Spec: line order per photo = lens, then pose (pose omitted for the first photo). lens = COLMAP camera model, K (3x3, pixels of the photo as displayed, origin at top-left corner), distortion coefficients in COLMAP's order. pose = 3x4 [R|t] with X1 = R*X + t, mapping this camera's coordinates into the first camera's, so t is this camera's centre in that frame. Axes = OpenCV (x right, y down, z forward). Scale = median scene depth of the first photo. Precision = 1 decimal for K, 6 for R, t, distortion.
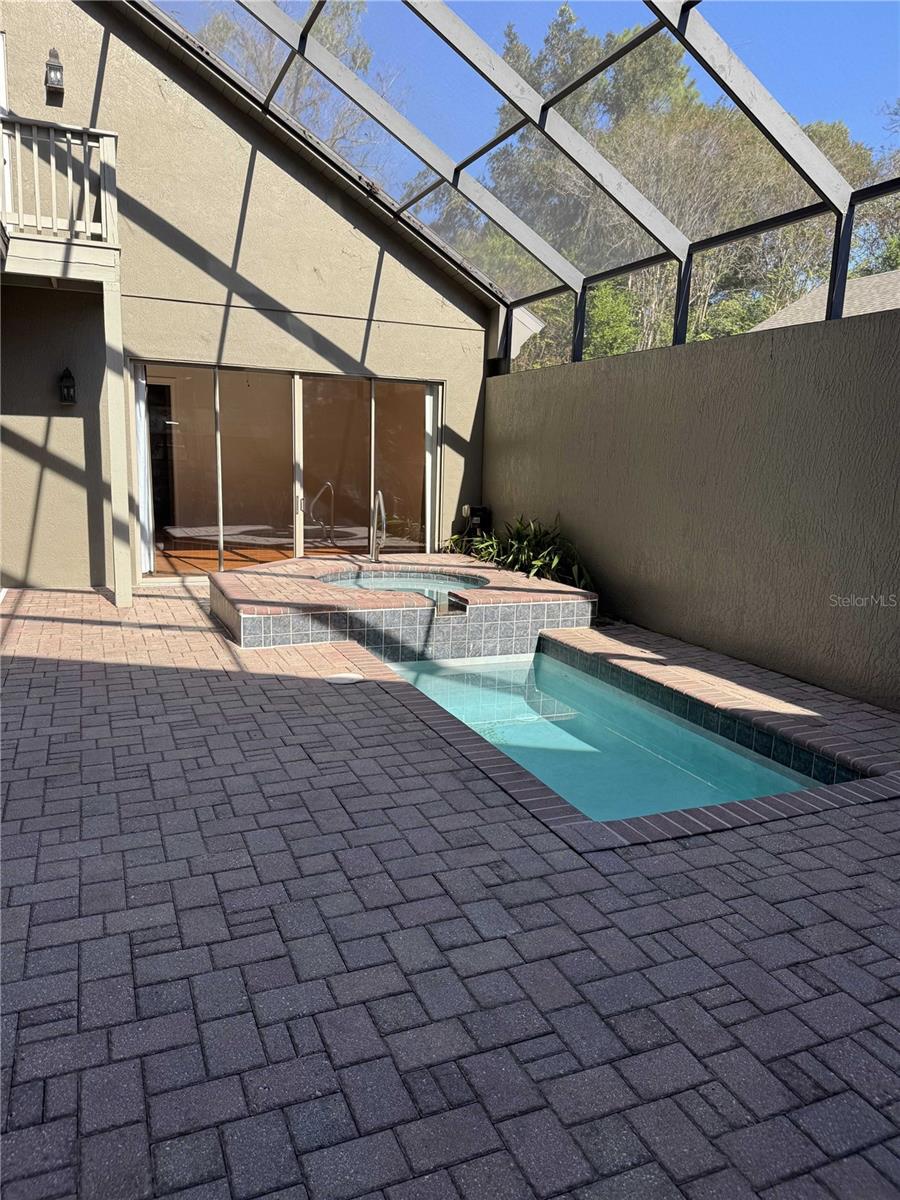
lens RADIAL K [[843.1, 0, 438.7], [0, 843.1, 602.8], [0, 0, 1]] dist [0.046402, -0.066969]
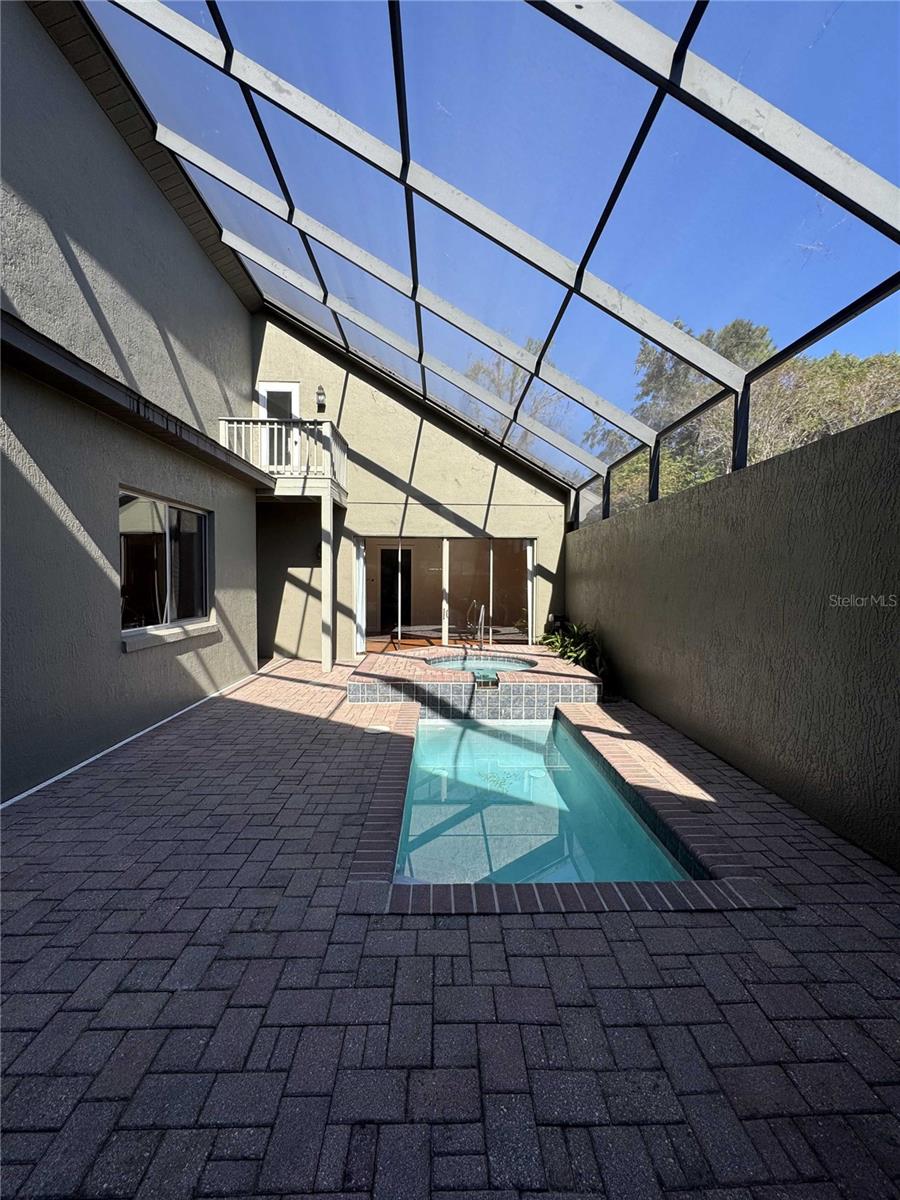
lens RADIAL K [[477.2, 0, 451.2], [0, 477.2, 597.2], [0, 0, 1]] dist [-0.009790, 0.002513]
pose [[0.931500, -0.010140, -0.363601, 0.256696], [-0.043735, 0.989237, -0.139631, -0.024896], [0.361103, 0.145968, 0.921031, 0.177120]]
